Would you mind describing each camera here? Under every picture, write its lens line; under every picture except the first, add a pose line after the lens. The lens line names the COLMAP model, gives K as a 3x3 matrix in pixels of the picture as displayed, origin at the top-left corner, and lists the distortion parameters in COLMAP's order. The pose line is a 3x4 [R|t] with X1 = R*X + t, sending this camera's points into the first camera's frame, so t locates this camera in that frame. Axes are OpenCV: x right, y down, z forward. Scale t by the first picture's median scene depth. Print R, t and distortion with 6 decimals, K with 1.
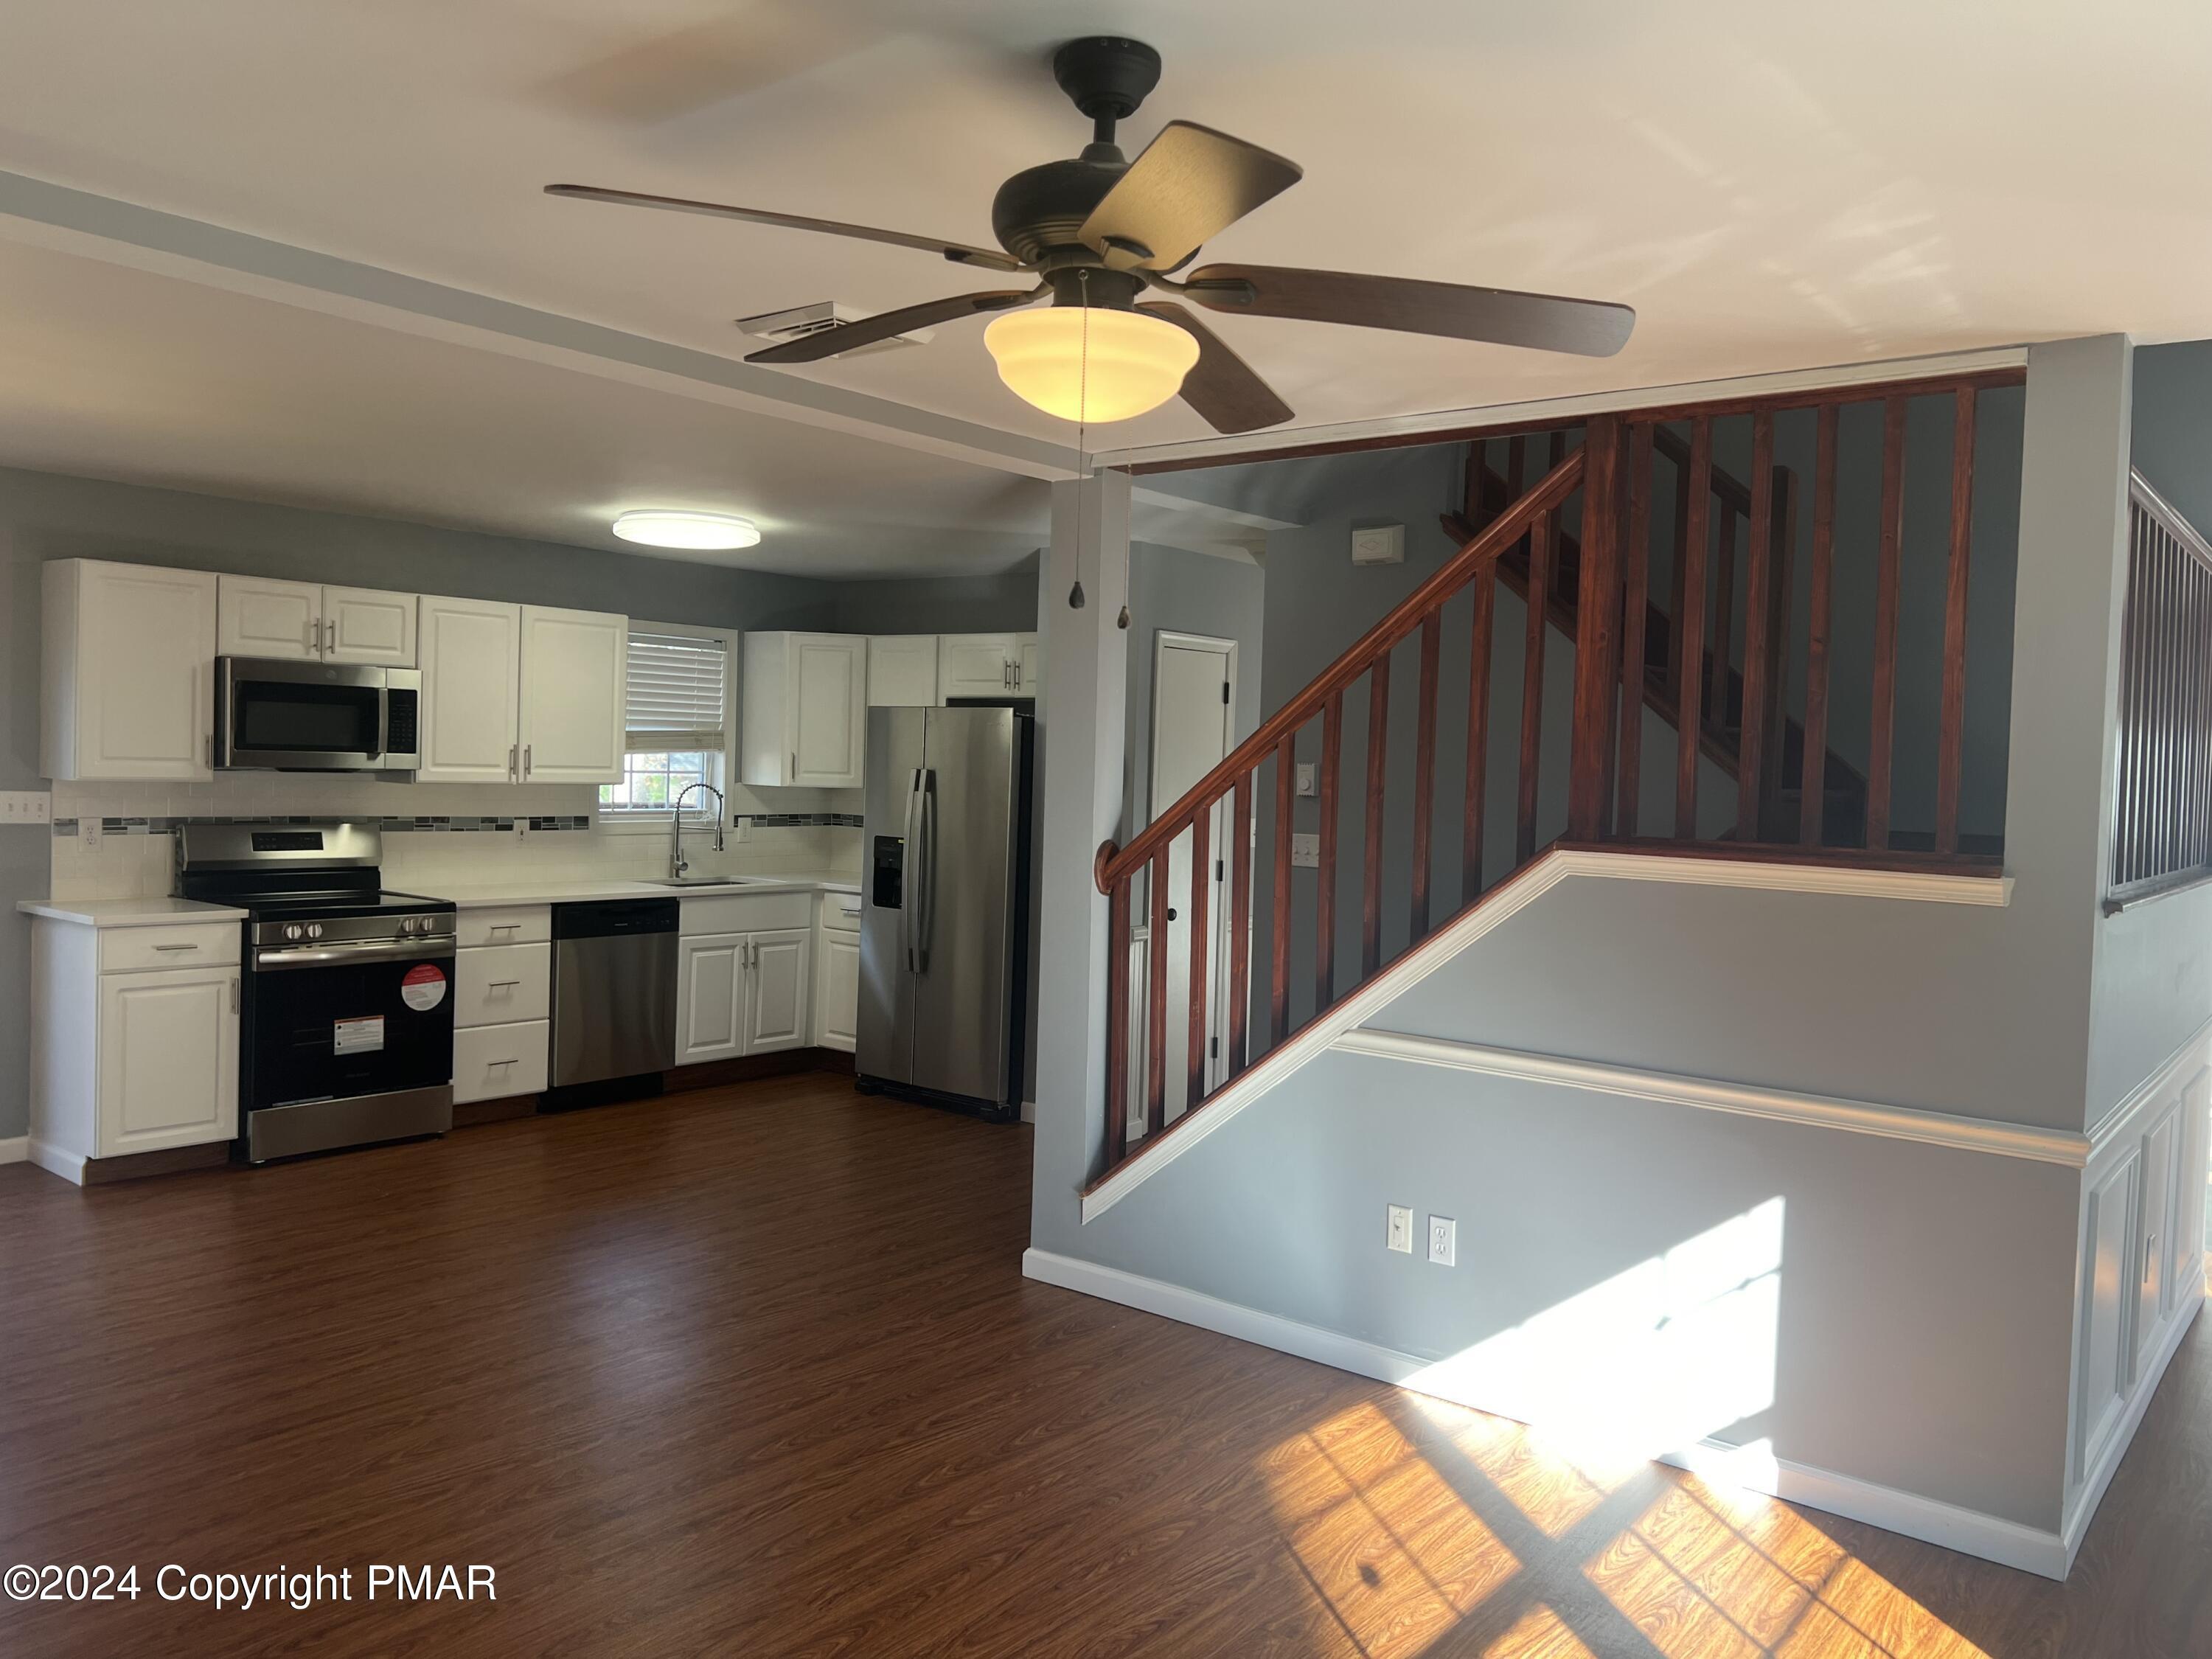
lens RADIAL K [[1666.7, 0, 1114.8], [0, 1666.7, 806.7], [0, 0, 1]] dist [0.088560, -0.118074]
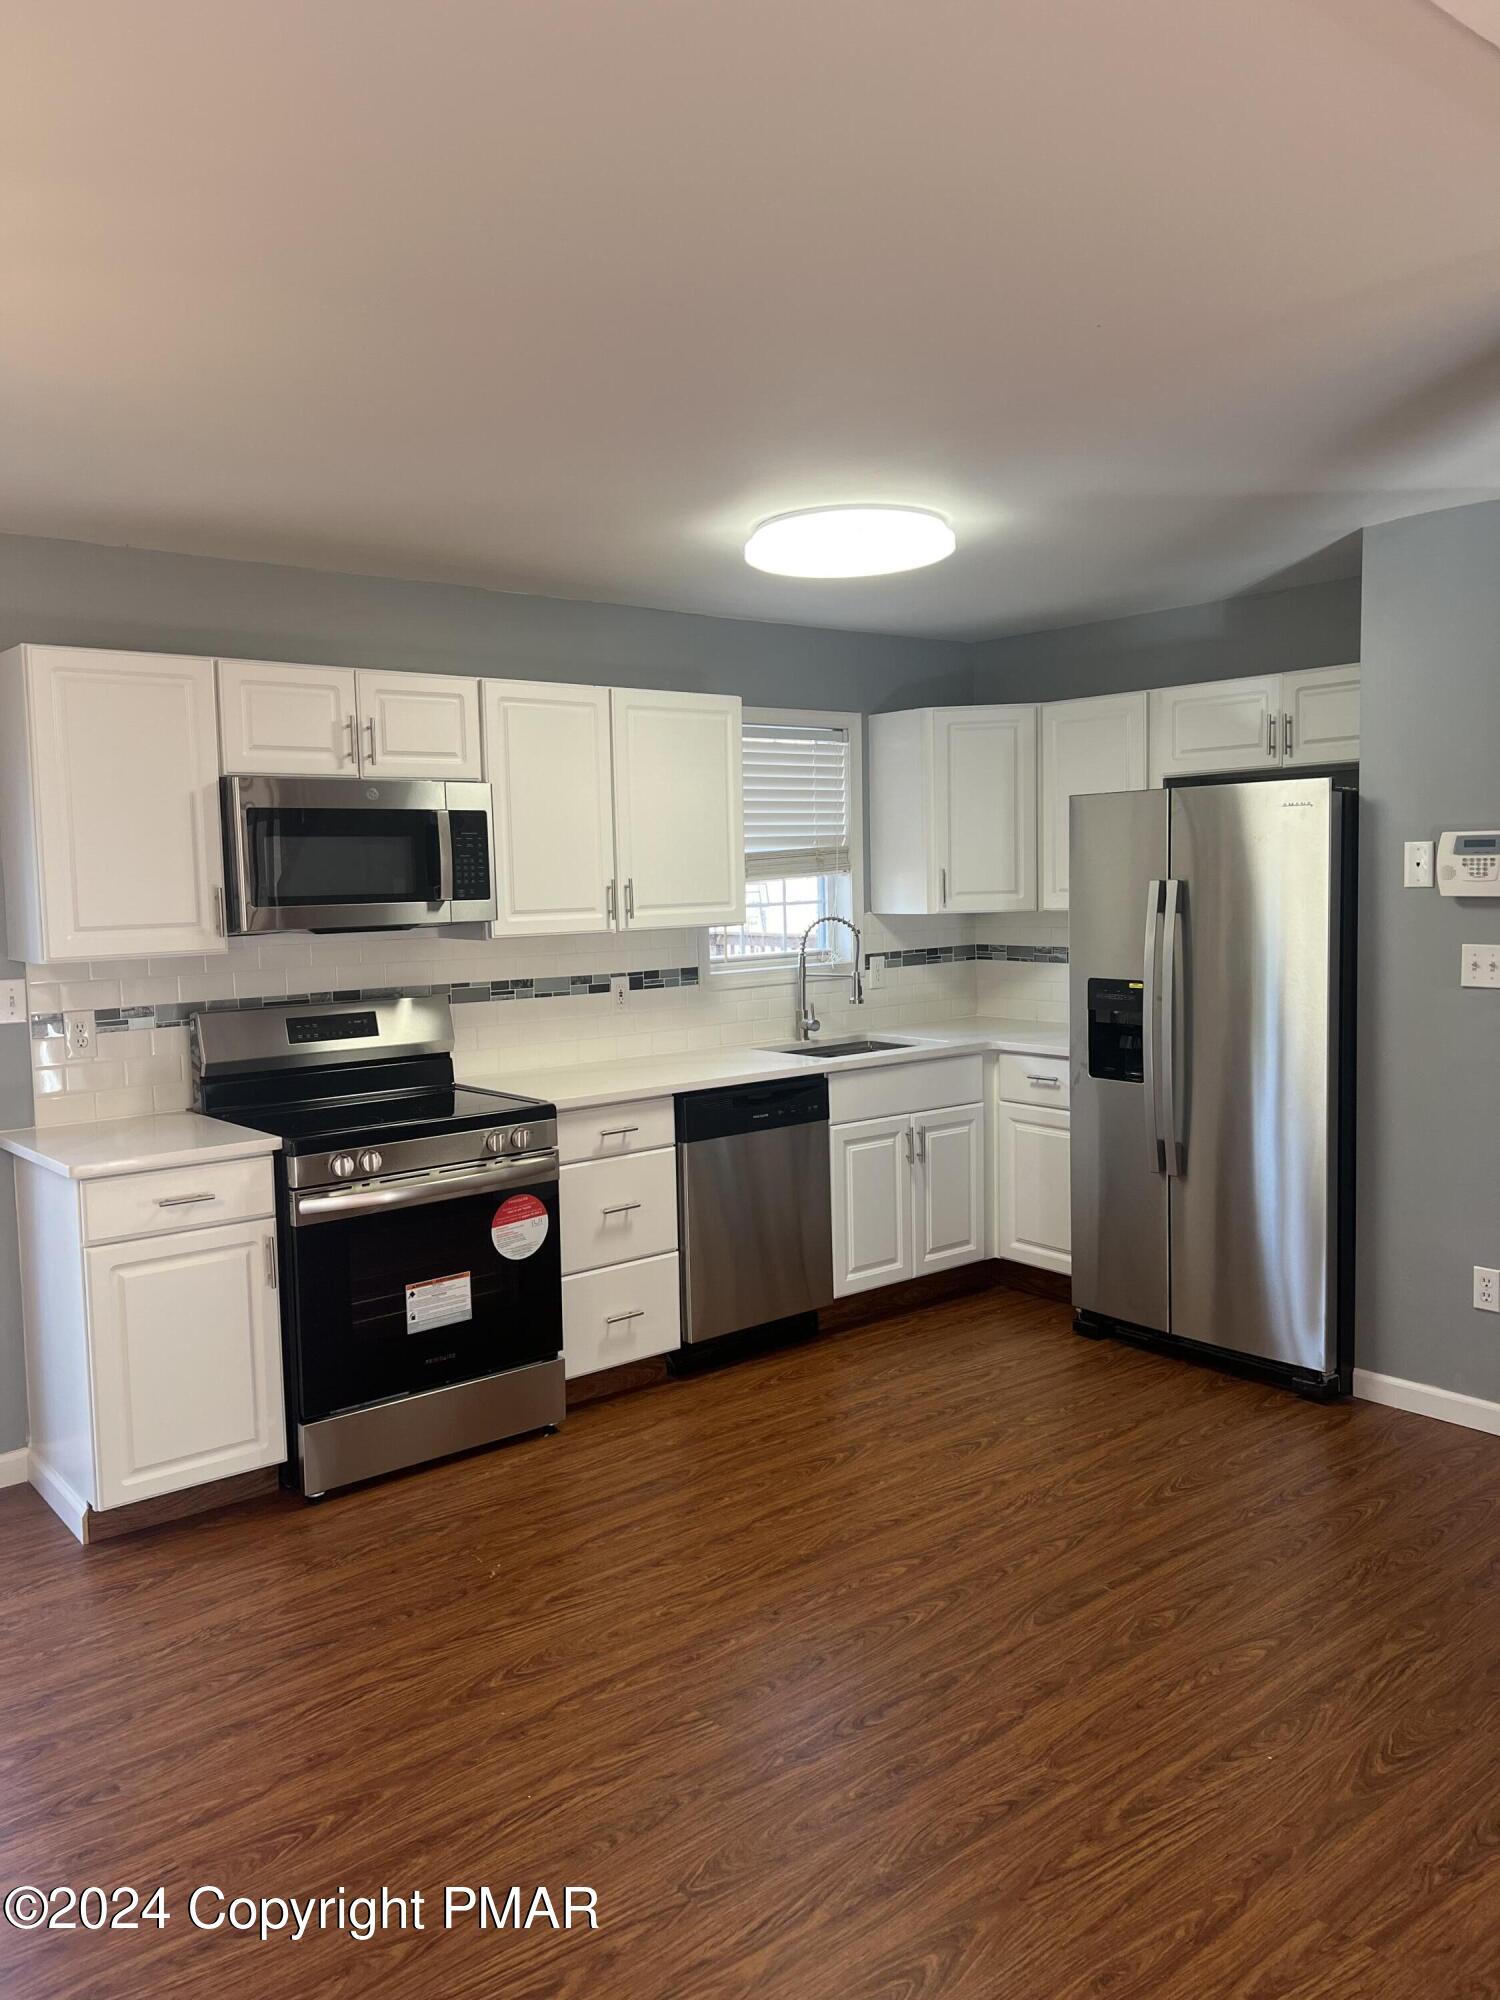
lens RADIAL K [[1486.4, 0, 747.9], [0, 1486.4, 978.3], [0, 0, 1]] dist [0.133297, -0.312720]
pose [[0.977416, -0.042351, -0.207039, -0.171479], [0.051092, 0.998006, 0.037057, -0.015185], [0.205056, -0.046799, 0.977631, 0.387389]]
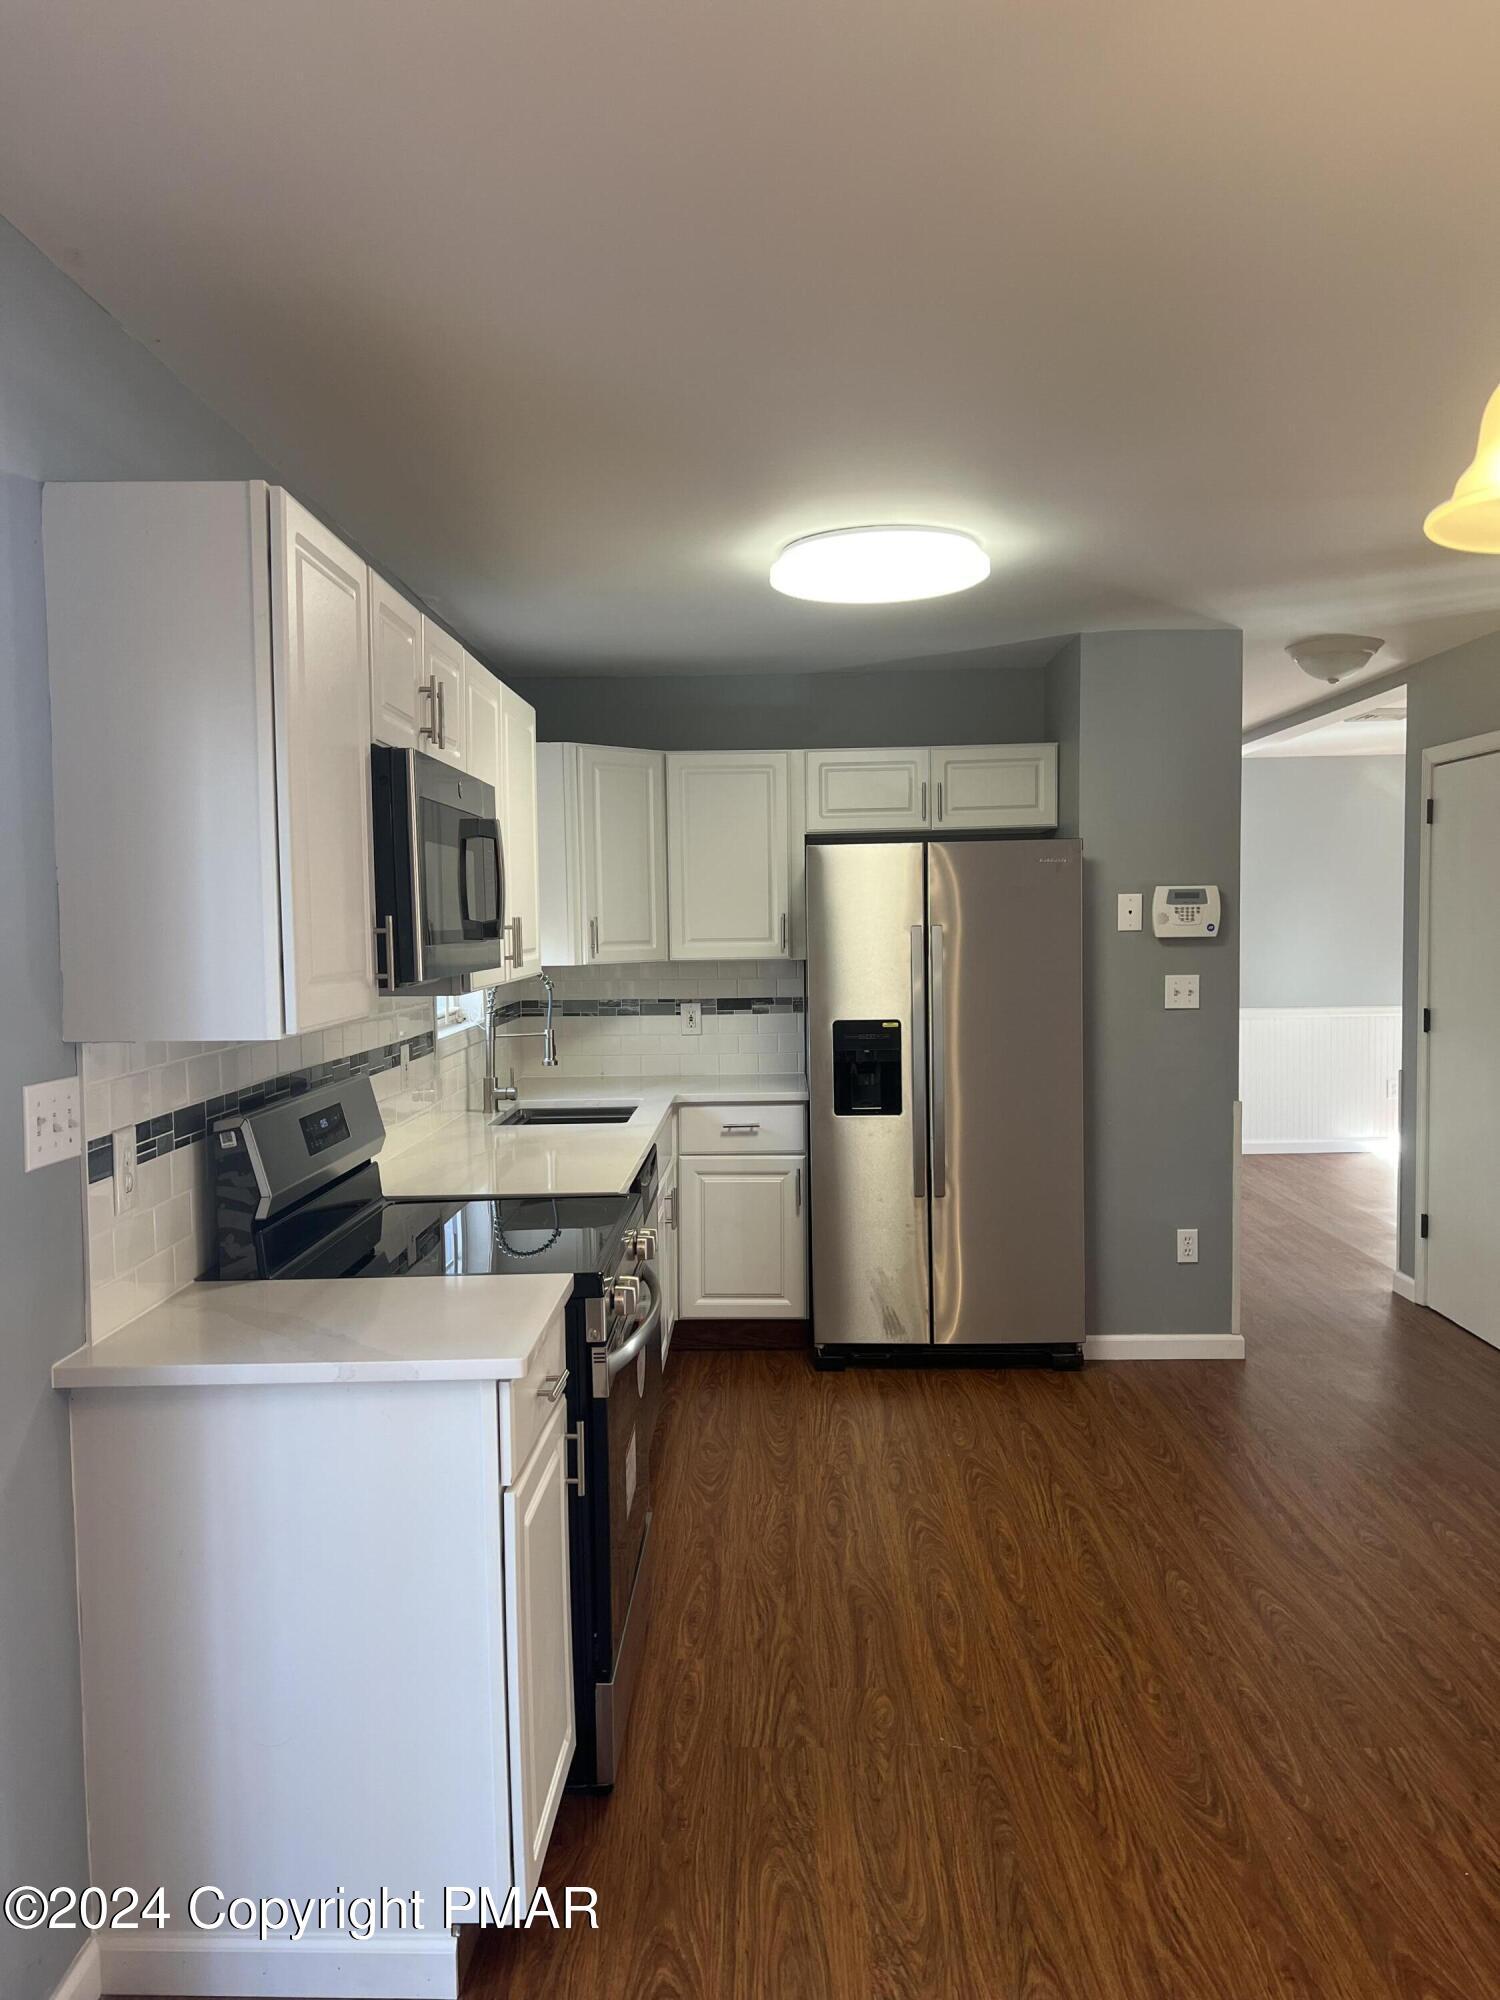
lens RADIAL K [[1490.8, 0, 745.4], [0, 1490.8, 1004.6], [0, 0, 1]] dist [0.083815, -0.131513]
pose [[0.796587, -0.082110, 0.598921, -0.635564], [0.062421, 0.996609, 0.053610, -0.030822], [-0.601292, -0.005320, 0.799012, 0.555477]]
